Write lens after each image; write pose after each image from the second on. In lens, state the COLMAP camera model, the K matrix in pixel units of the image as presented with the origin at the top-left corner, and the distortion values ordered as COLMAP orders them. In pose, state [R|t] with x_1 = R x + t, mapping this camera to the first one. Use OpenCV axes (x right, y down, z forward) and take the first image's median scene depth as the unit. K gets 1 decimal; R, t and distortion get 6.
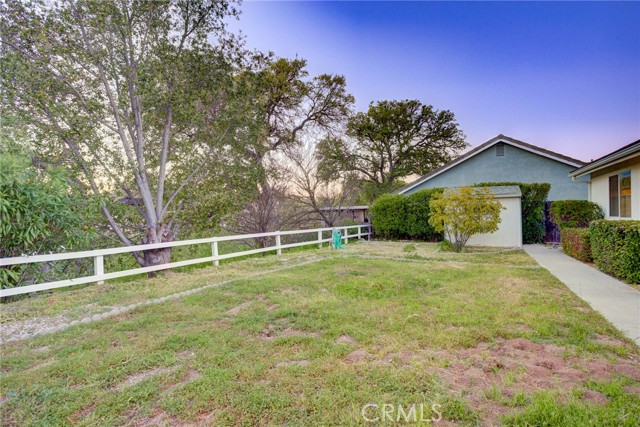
lens RADIAL K [[313.0, 0, 320.7], [0, 313.0, 210.7], [0, 0, 1]] dist [-0.005810, 0.001933]
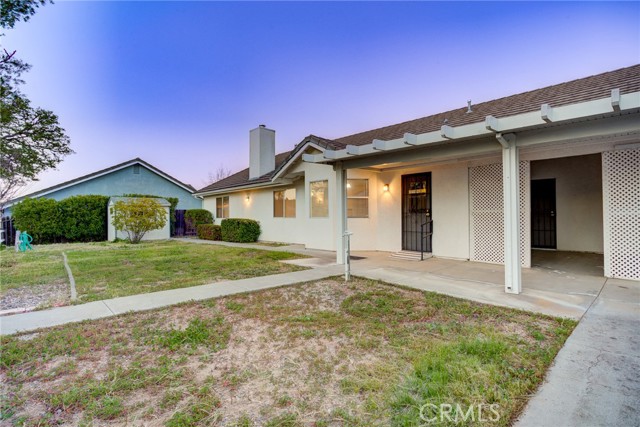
lens RADIAL K [[317.1, 0, 321.4], [0, 317.1, 214.6], [0, 0, 1]] dist [-0.010304, 0.002982]
pose [[0.326531, 0.016491, 0.945043, -0.332917], [-0.000800, 0.999852, -0.017171, 0.012959], [-0.945186, 0.004851, 0.326496, -0.127562]]
